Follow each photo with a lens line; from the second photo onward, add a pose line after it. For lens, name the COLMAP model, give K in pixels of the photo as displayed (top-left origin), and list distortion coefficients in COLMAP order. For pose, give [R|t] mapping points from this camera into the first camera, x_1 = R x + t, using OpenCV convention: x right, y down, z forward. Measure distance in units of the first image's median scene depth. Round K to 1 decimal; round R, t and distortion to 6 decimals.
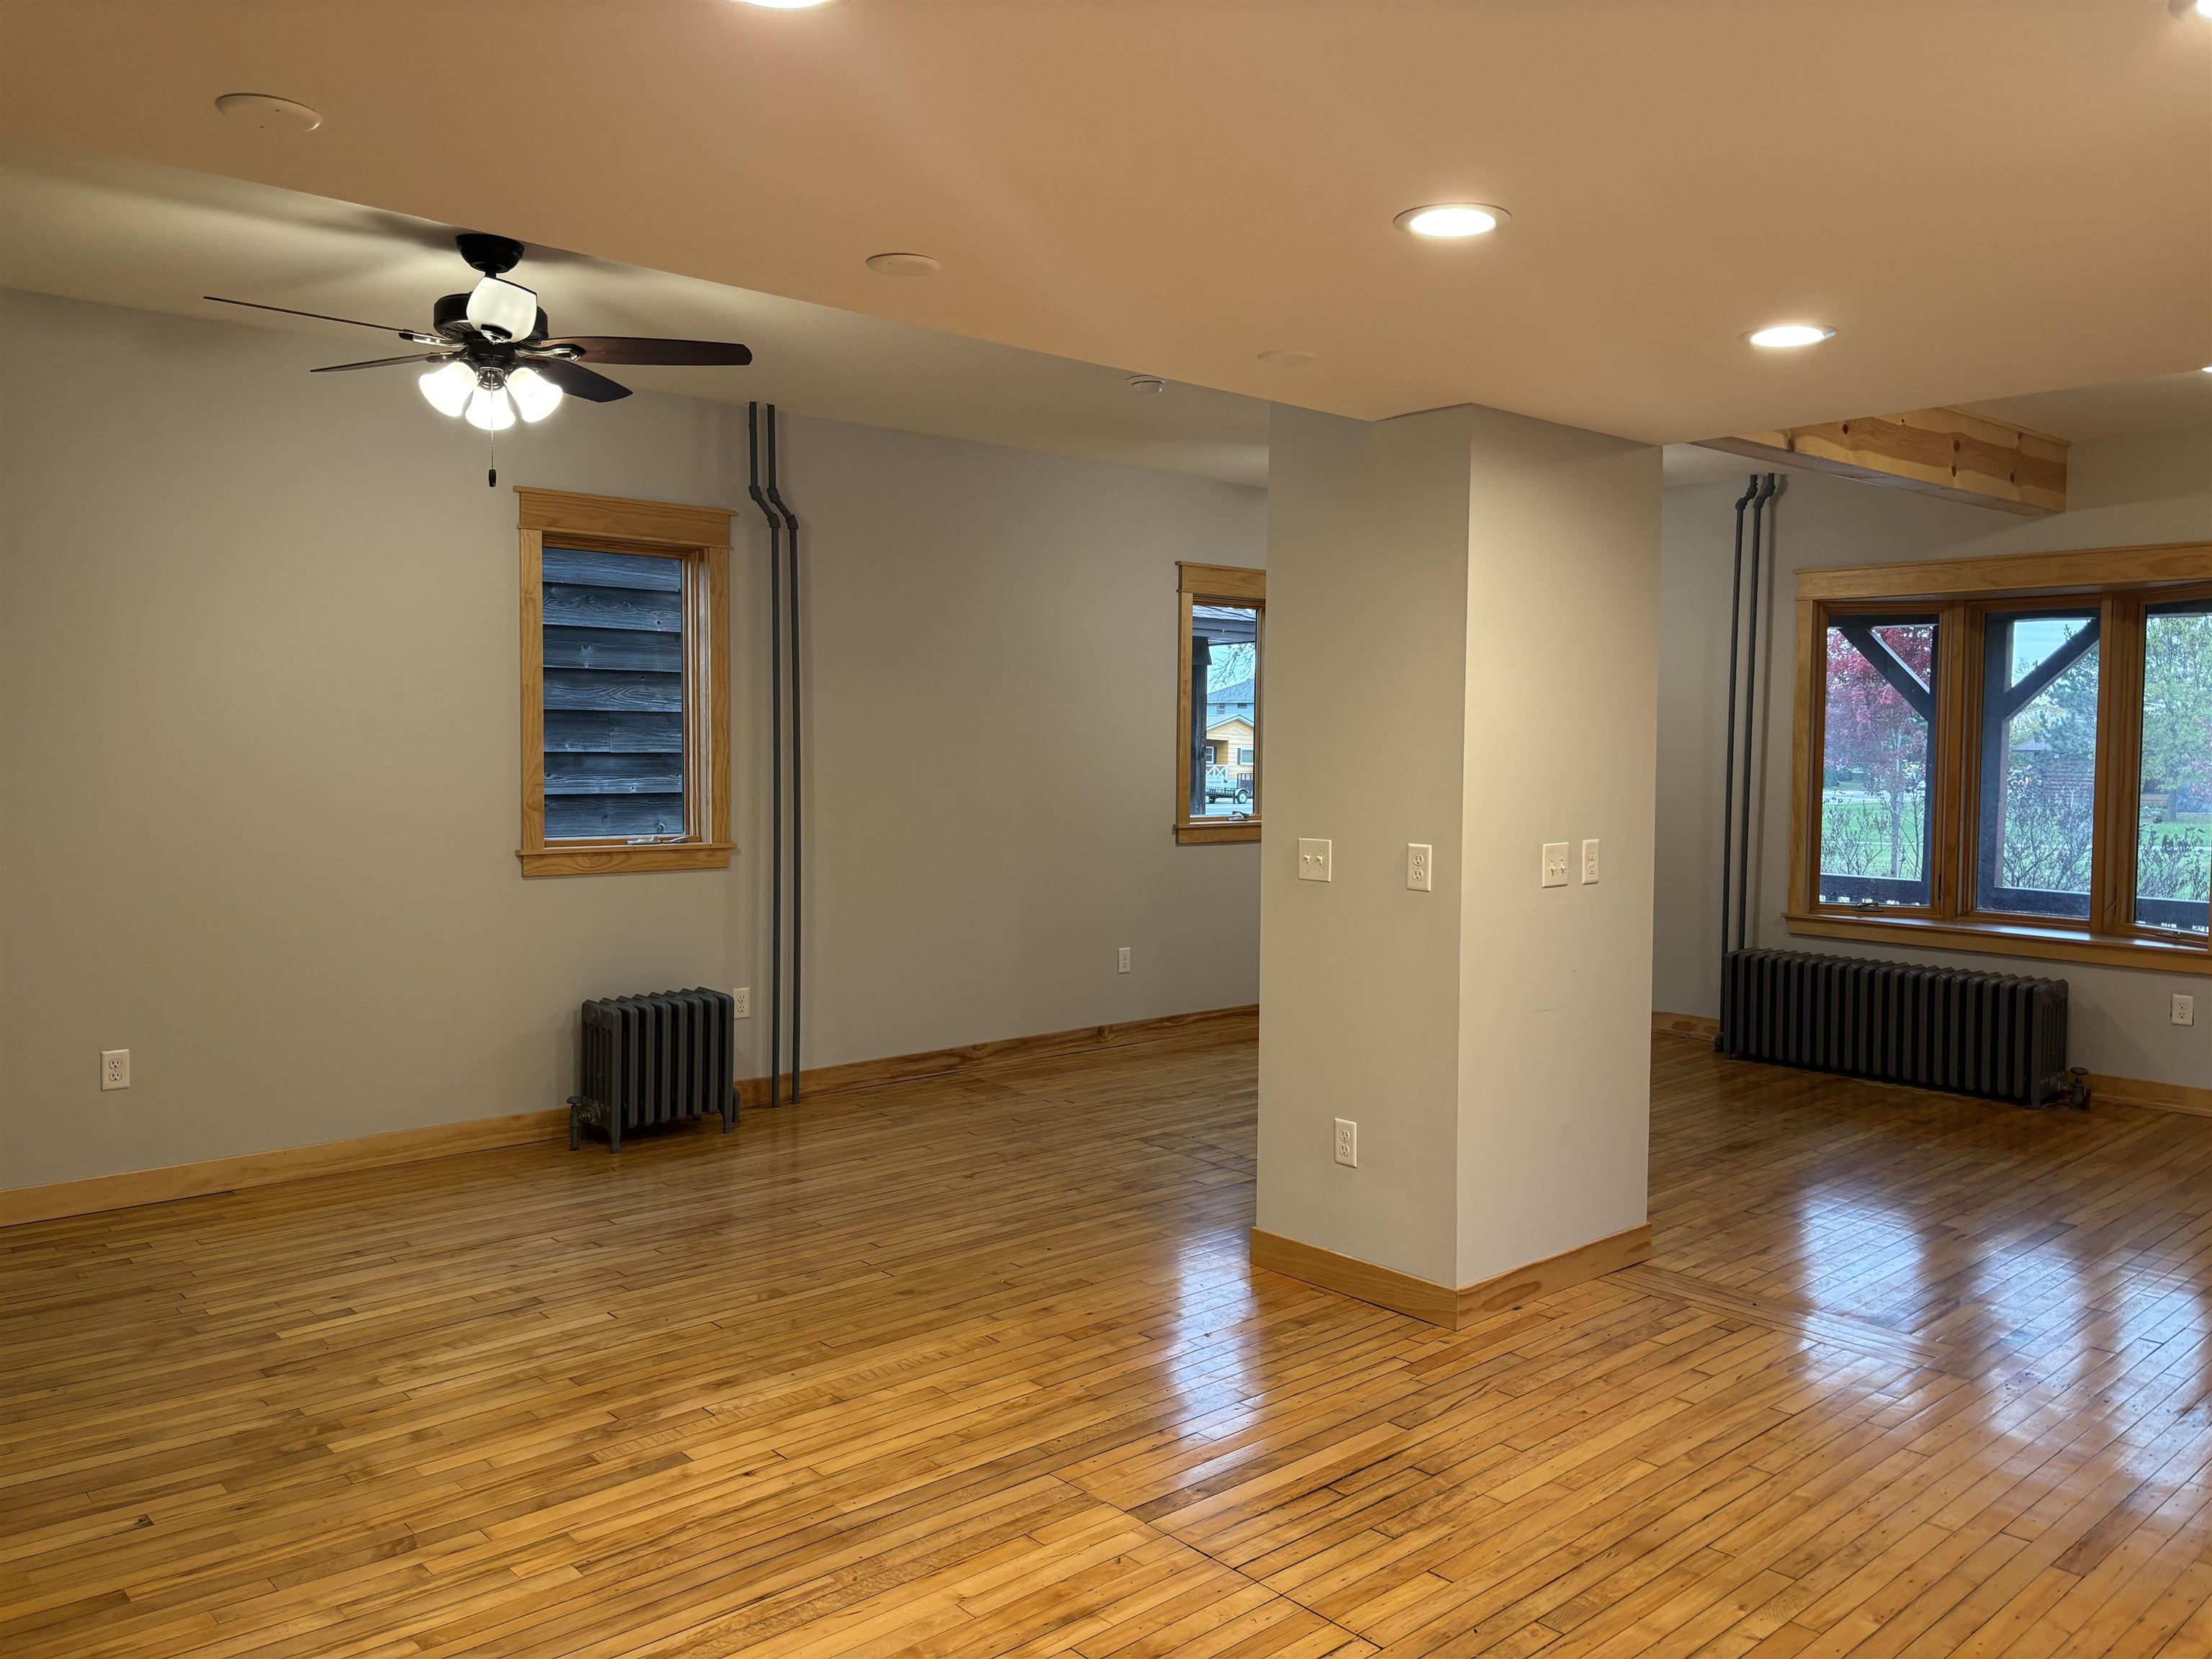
lens RADIAL K [[1670.5, 0, 1106.0], [0, 1670.5, 829.5], [0, 0, 1]] dist [0.041641, -0.046368]
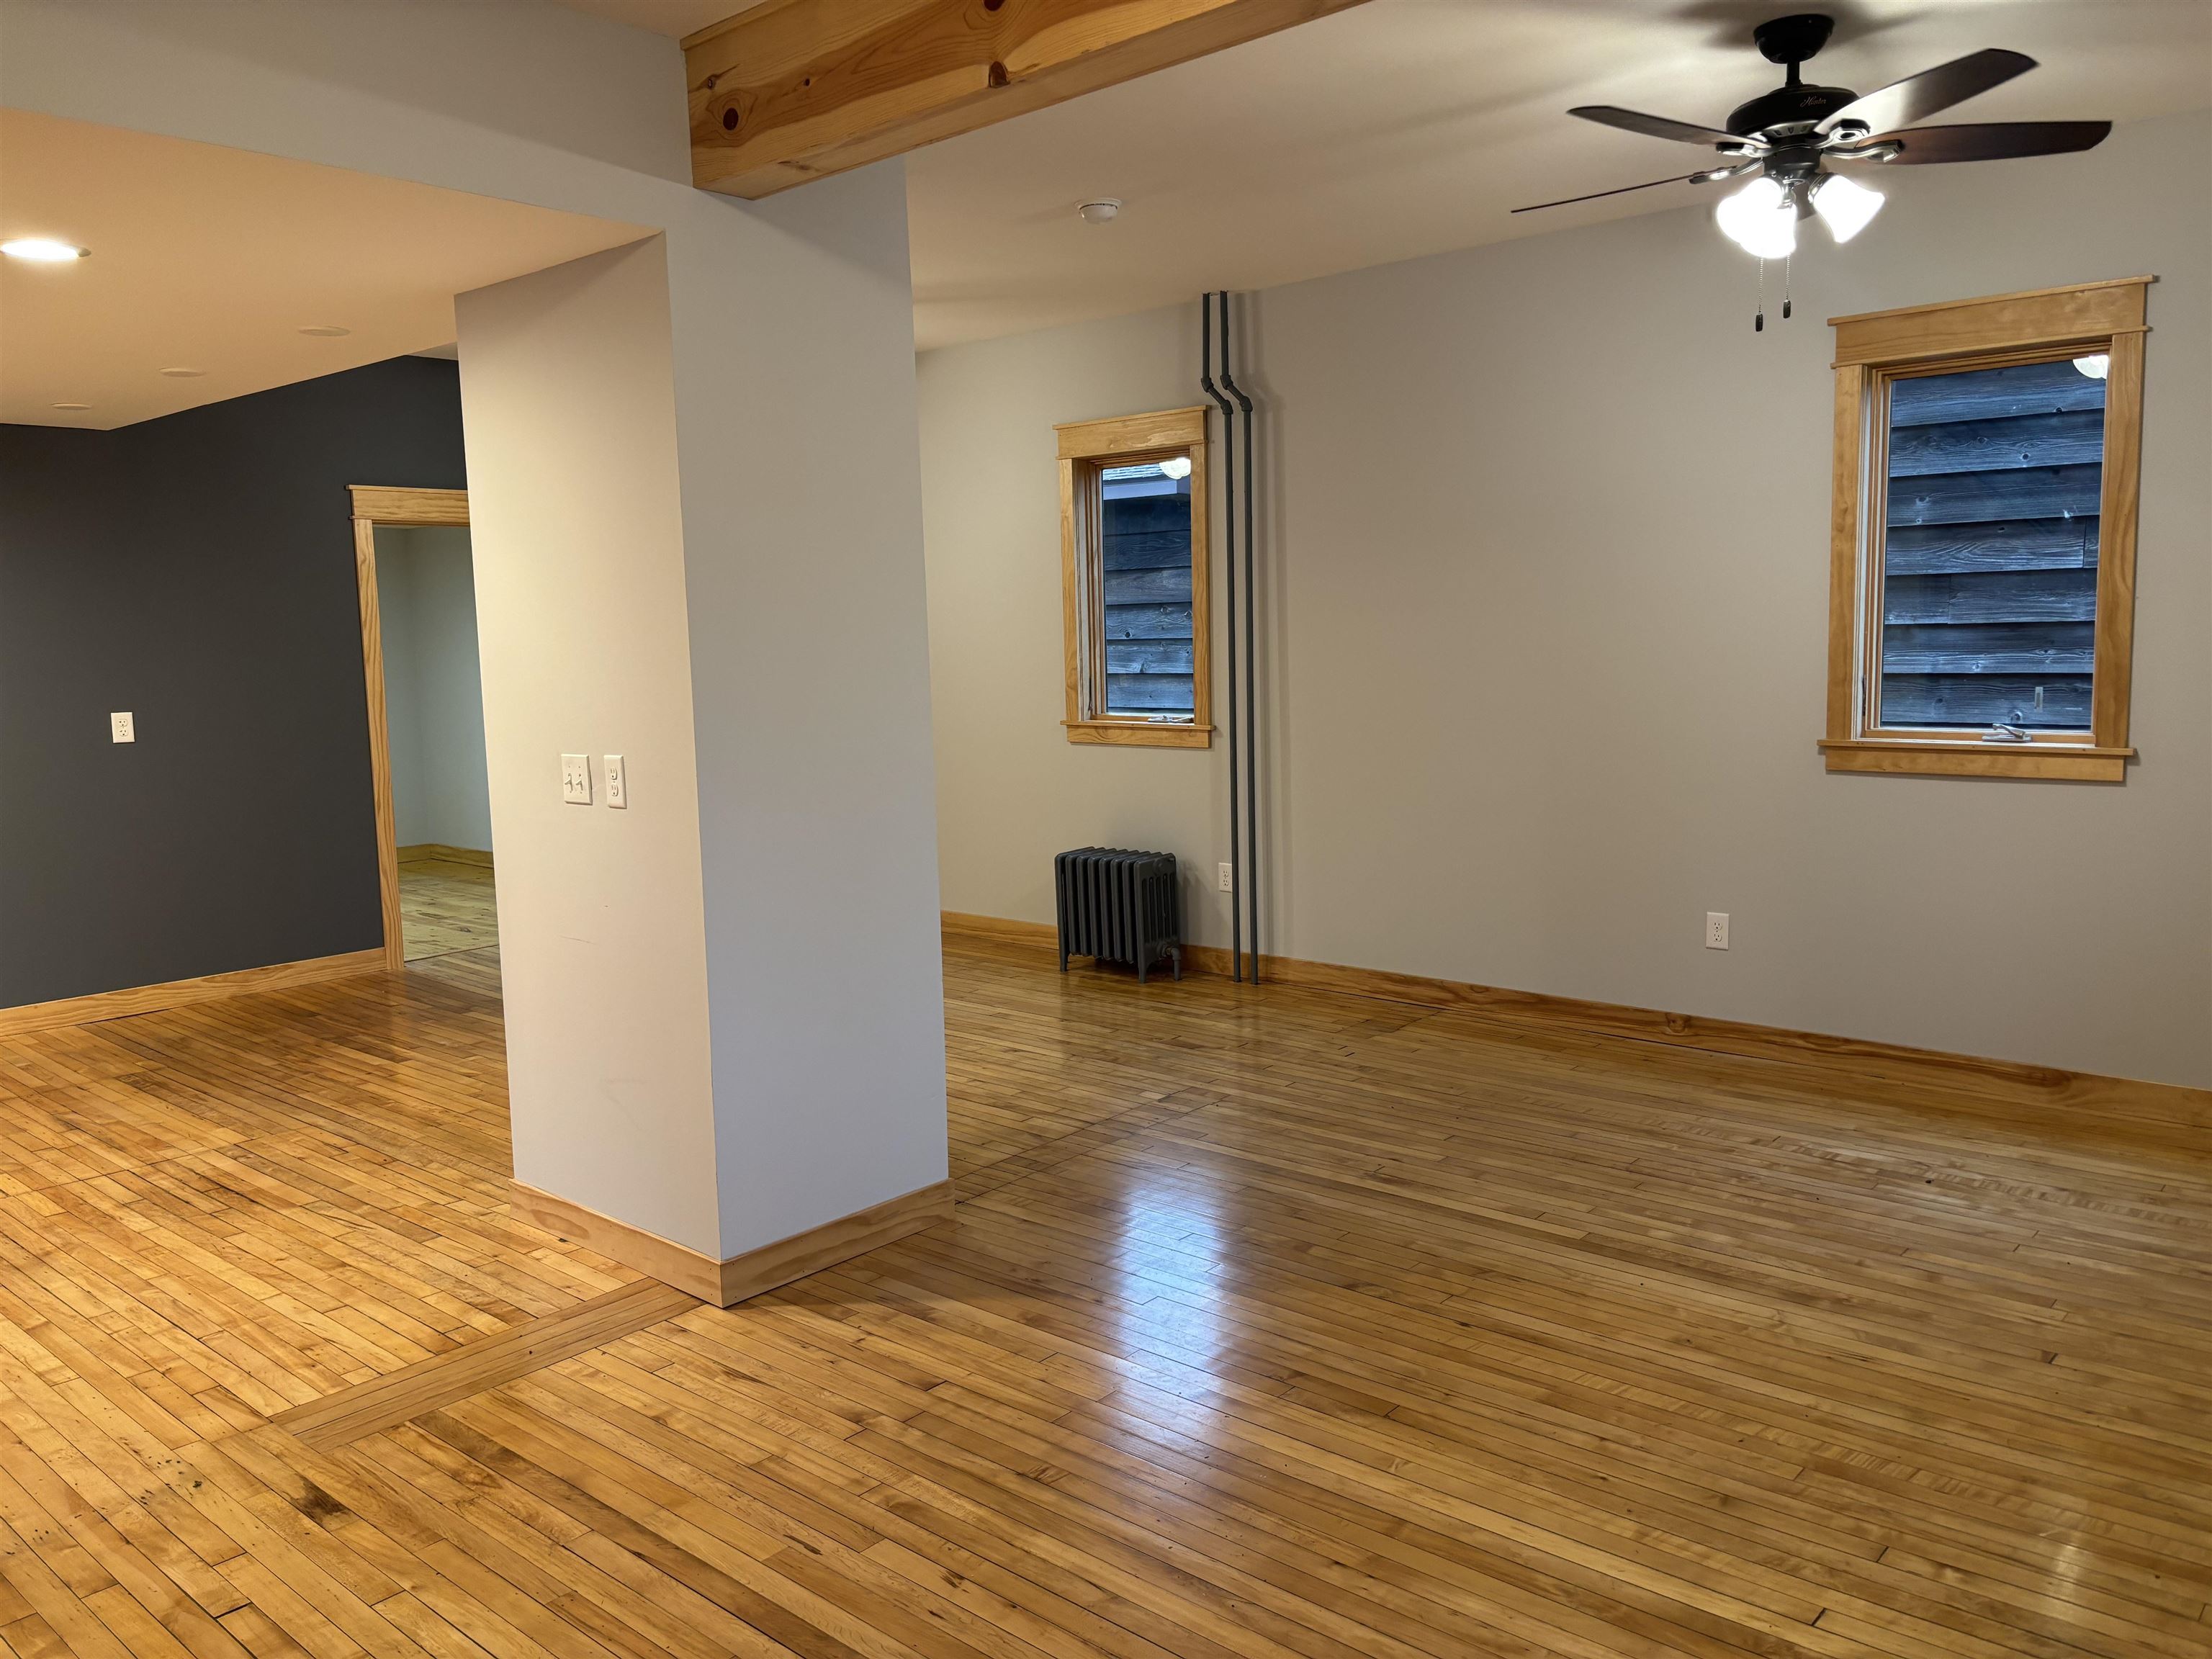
lens RADIAL K [[1647.9, 0, 1112.8], [0, 1647.9, 817.8], [0, 0, 1]] dist [0.048285, -0.054082]
pose [[0.108799, 0.105203, -0.988481, 0.823853], [-0.027822, 0.994317, 0.102762, -0.039620], [0.993674, 0.016321, 0.111108, 0.842384]]
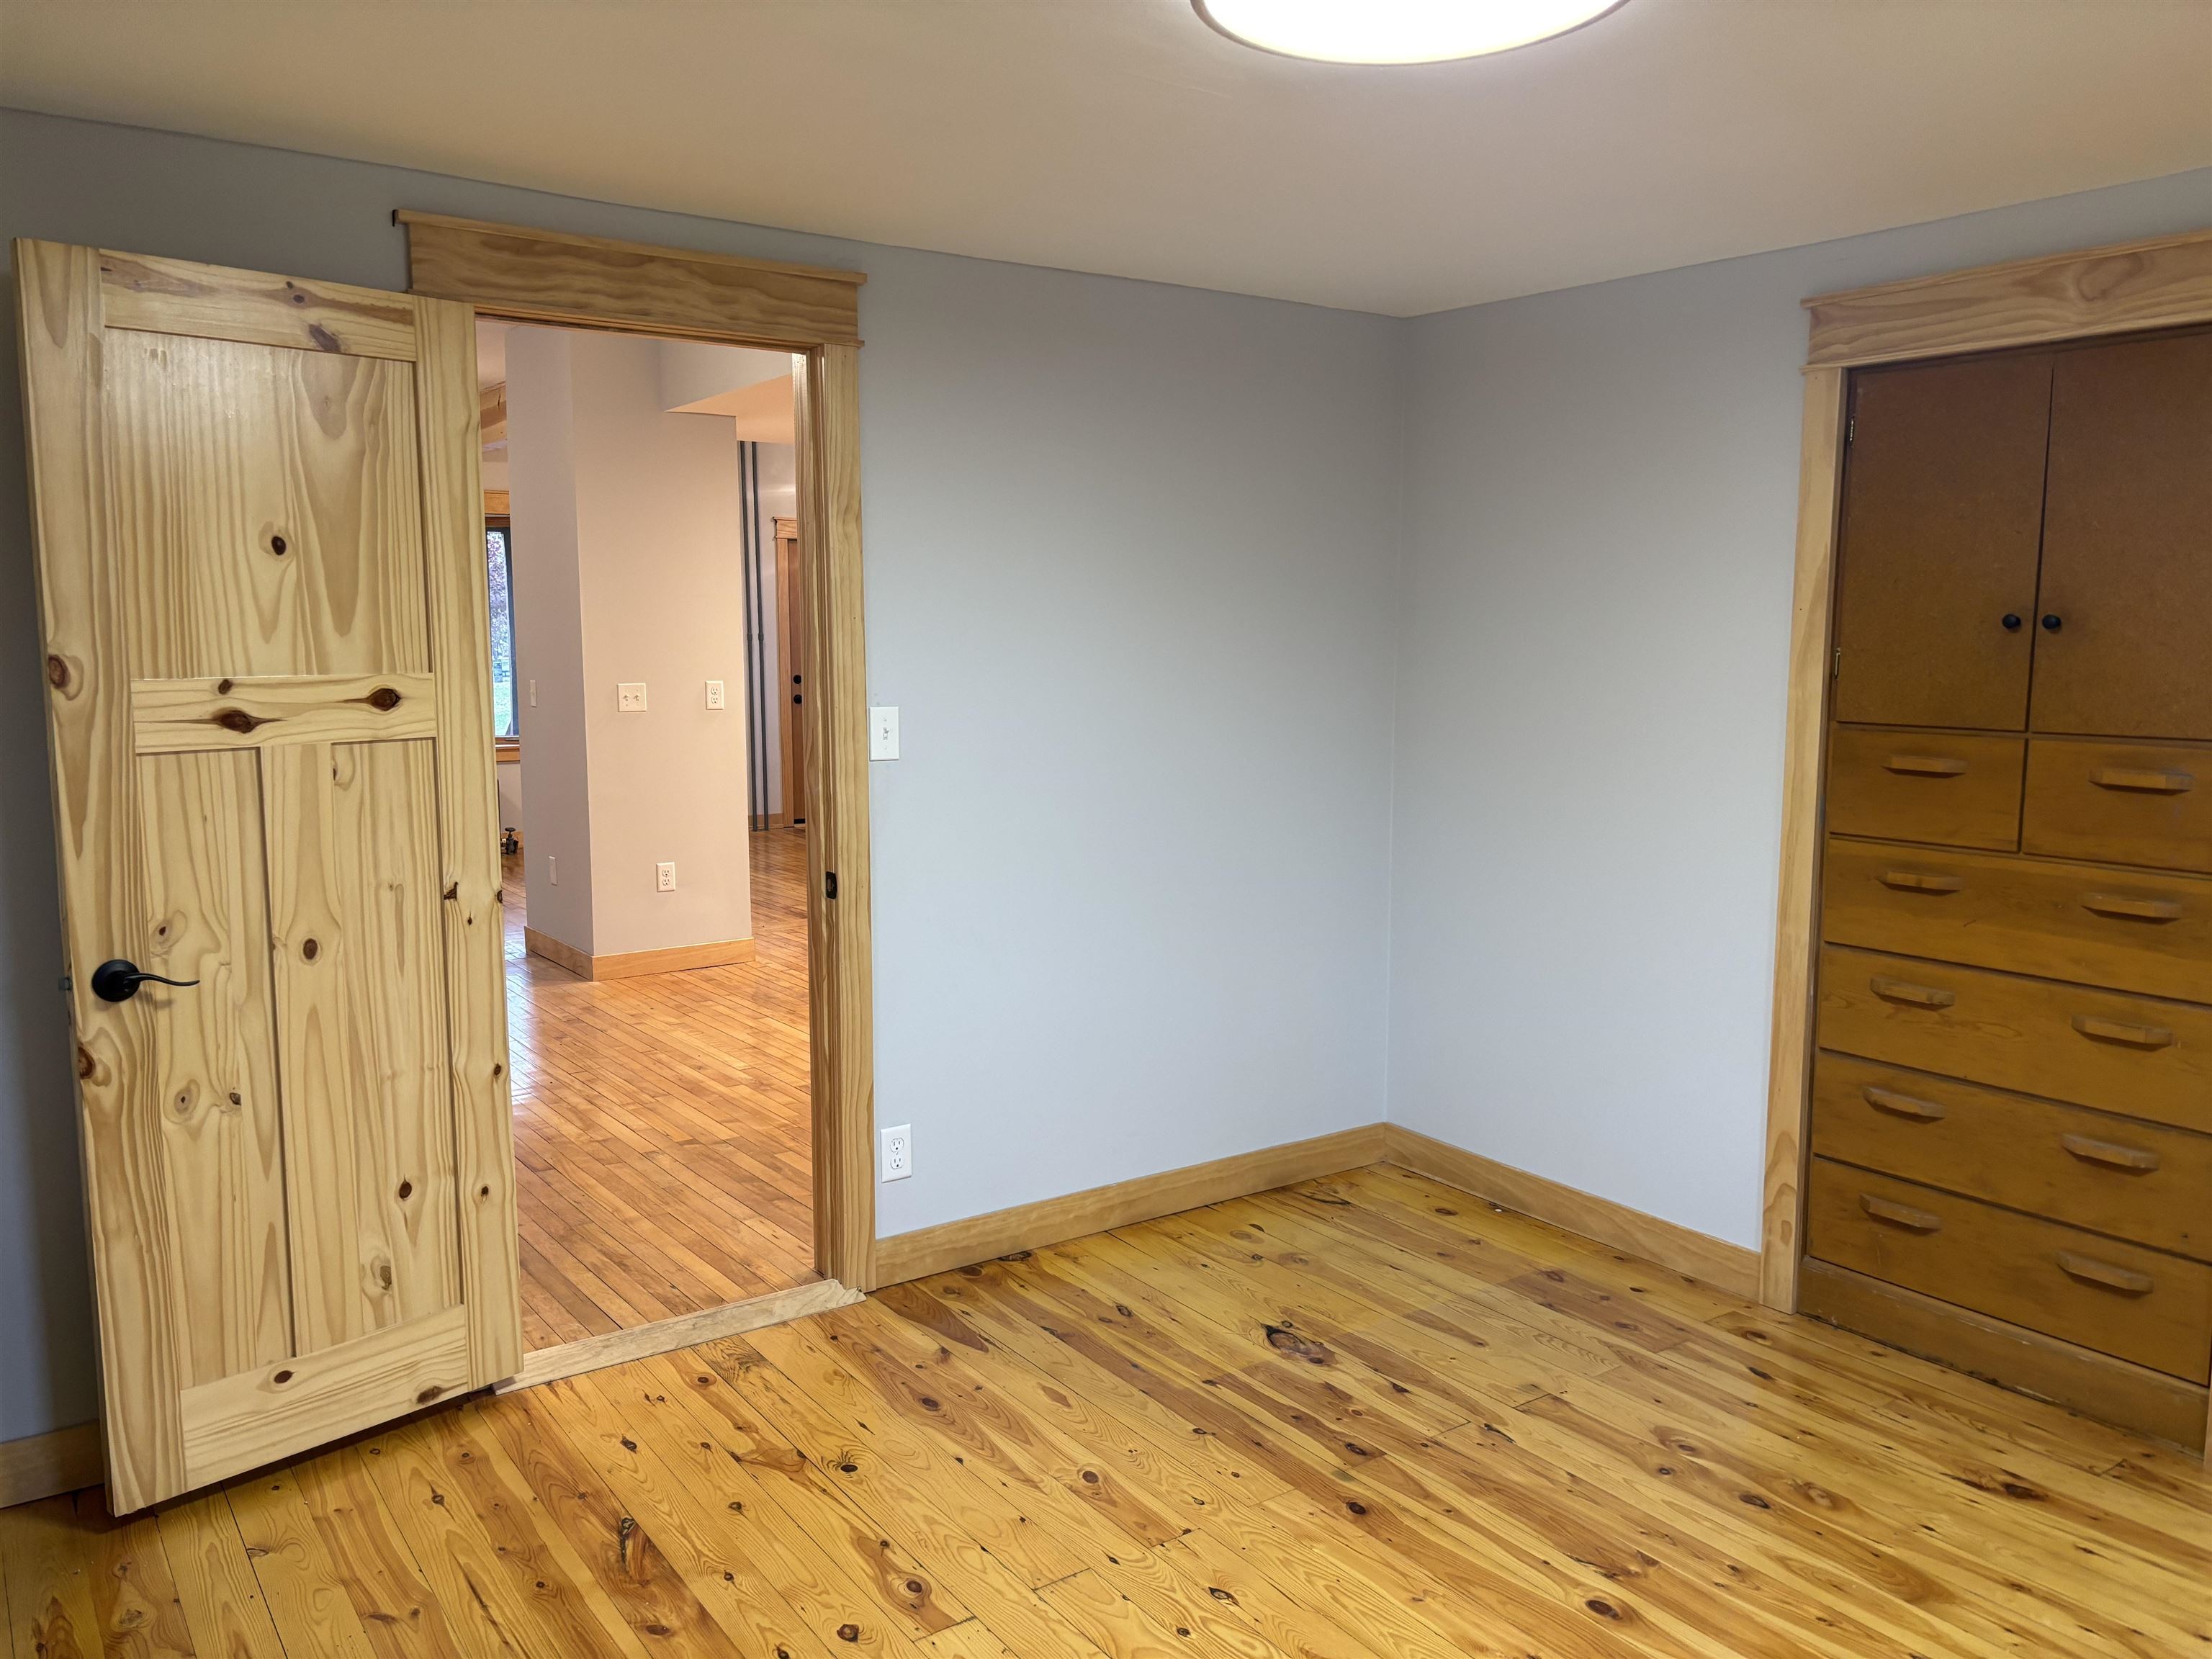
lens RADIAL K [[1670.5, 0, 1106.0], [0, 1670.5, 829.5], [0, 0, 1]] dist [0.041641, -0.046368]
pose [[0.112616, -0.125147, 0.985726, -0.964660], [0.055717, 0.991271, 0.119486, -0.014824], [-0.992075, 0.041466, 0.118606, 0.291887]]
